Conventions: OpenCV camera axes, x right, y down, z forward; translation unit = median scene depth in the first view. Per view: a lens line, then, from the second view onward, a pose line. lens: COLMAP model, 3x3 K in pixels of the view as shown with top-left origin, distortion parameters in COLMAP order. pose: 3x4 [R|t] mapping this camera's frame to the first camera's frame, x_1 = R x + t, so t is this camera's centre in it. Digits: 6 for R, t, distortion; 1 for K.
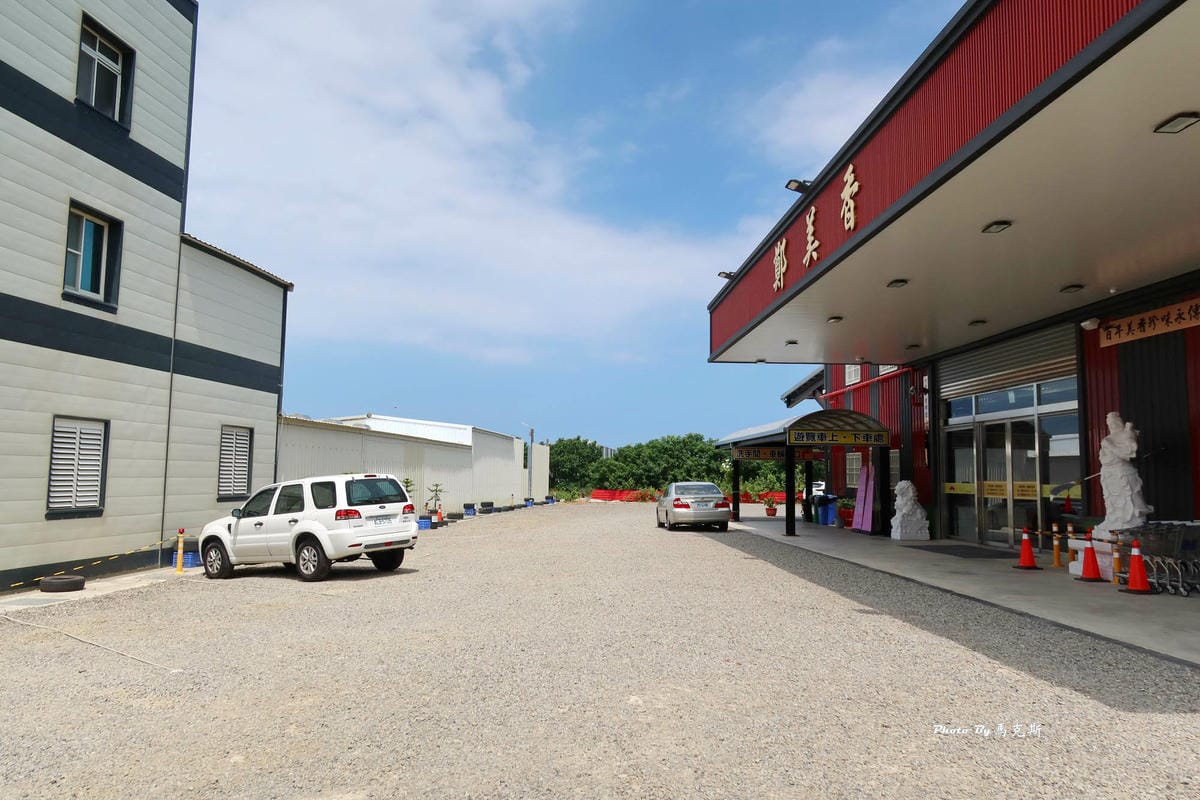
lens RADIAL K [[801.5, 0, 600.4], [0, 801.5, 400.8], [0, 0, 1]] dist [-0.000259, -0.002780]
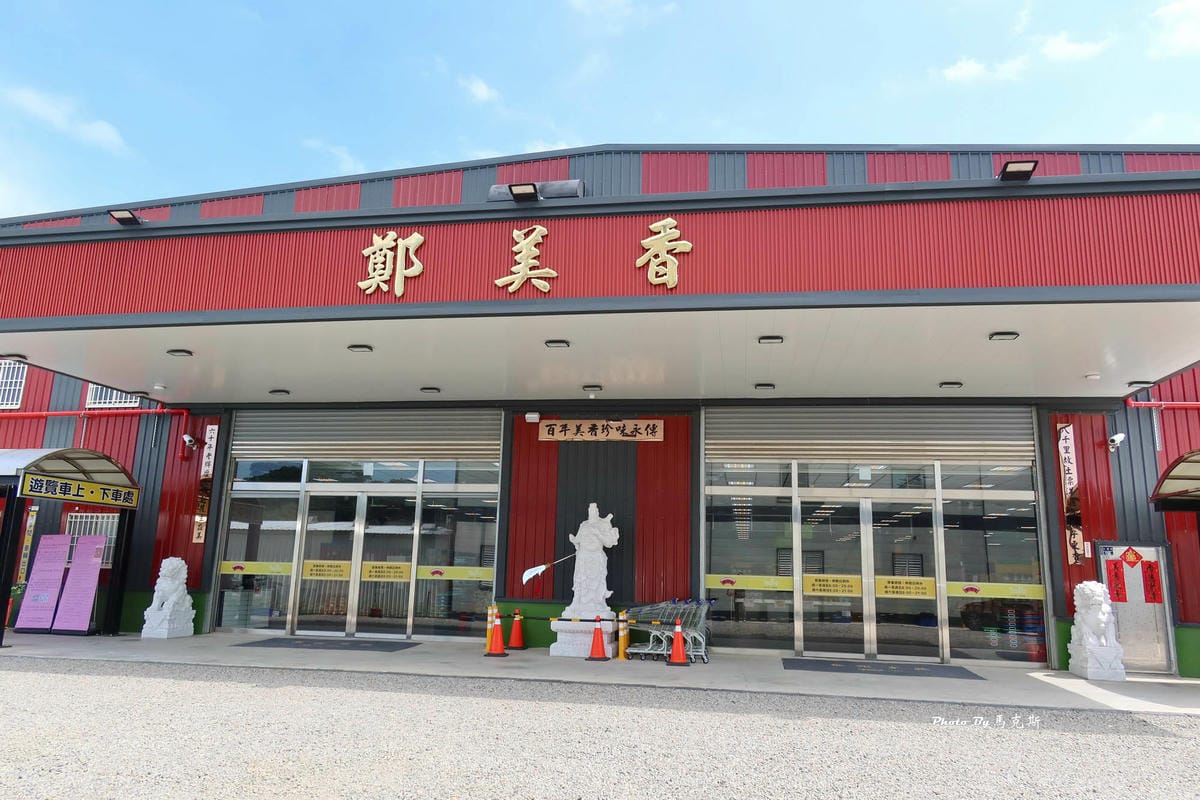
lens RADIAL K [[801.5, 0, 599.2], [0, 801.5, 397.8], [0, 0, 1]] dist [-0.000259, -0.002780]
pose [[0.219414, 0.191476, 0.956658, -0.425253], [-0.111956, 0.979016, -0.170274, 0.055016], [-0.969187, -0.069743, 0.236247, 0.672995]]
